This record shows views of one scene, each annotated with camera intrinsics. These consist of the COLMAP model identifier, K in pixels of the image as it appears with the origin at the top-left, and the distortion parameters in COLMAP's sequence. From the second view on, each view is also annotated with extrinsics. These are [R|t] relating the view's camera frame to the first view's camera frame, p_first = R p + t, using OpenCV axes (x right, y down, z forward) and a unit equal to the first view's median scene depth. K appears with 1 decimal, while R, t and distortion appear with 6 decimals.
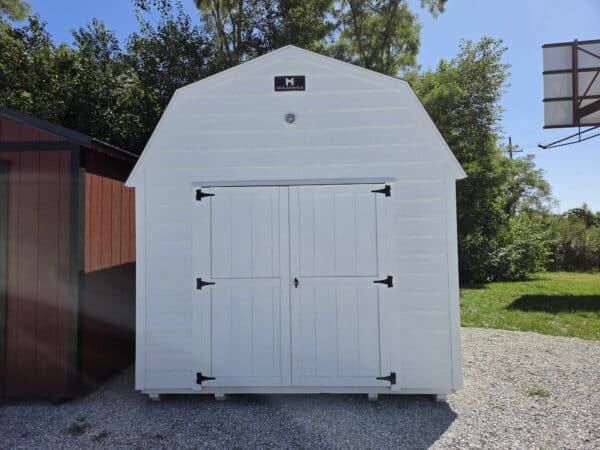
lens RADIAL K [[403.5, 0, 299.9], [0, 403.5, 221.3], [0, 0, 1]] dist [0.007385, -0.001535]
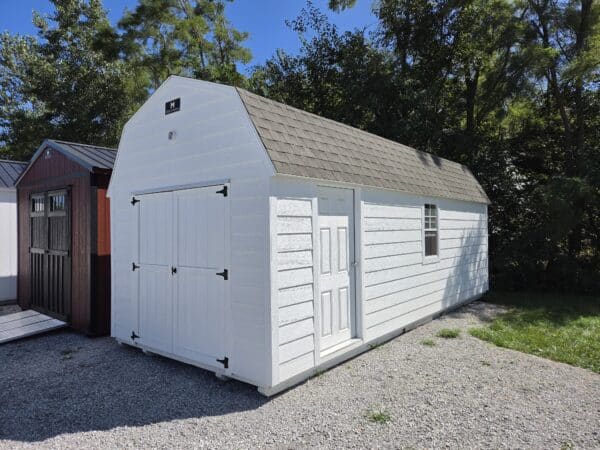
lens RADIAL K [[403.5, 0, 300.0], [0, 403.5, 227.0], [0, 0, 1]] dist [0.007385, -0.001535]
pose [[0.808274, -0.000283, -0.588807, 1.012052], [0.016826, 0.999603, 0.022617, -0.000335], [0.588566, -0.028188, 0.807958, 0.237400]]
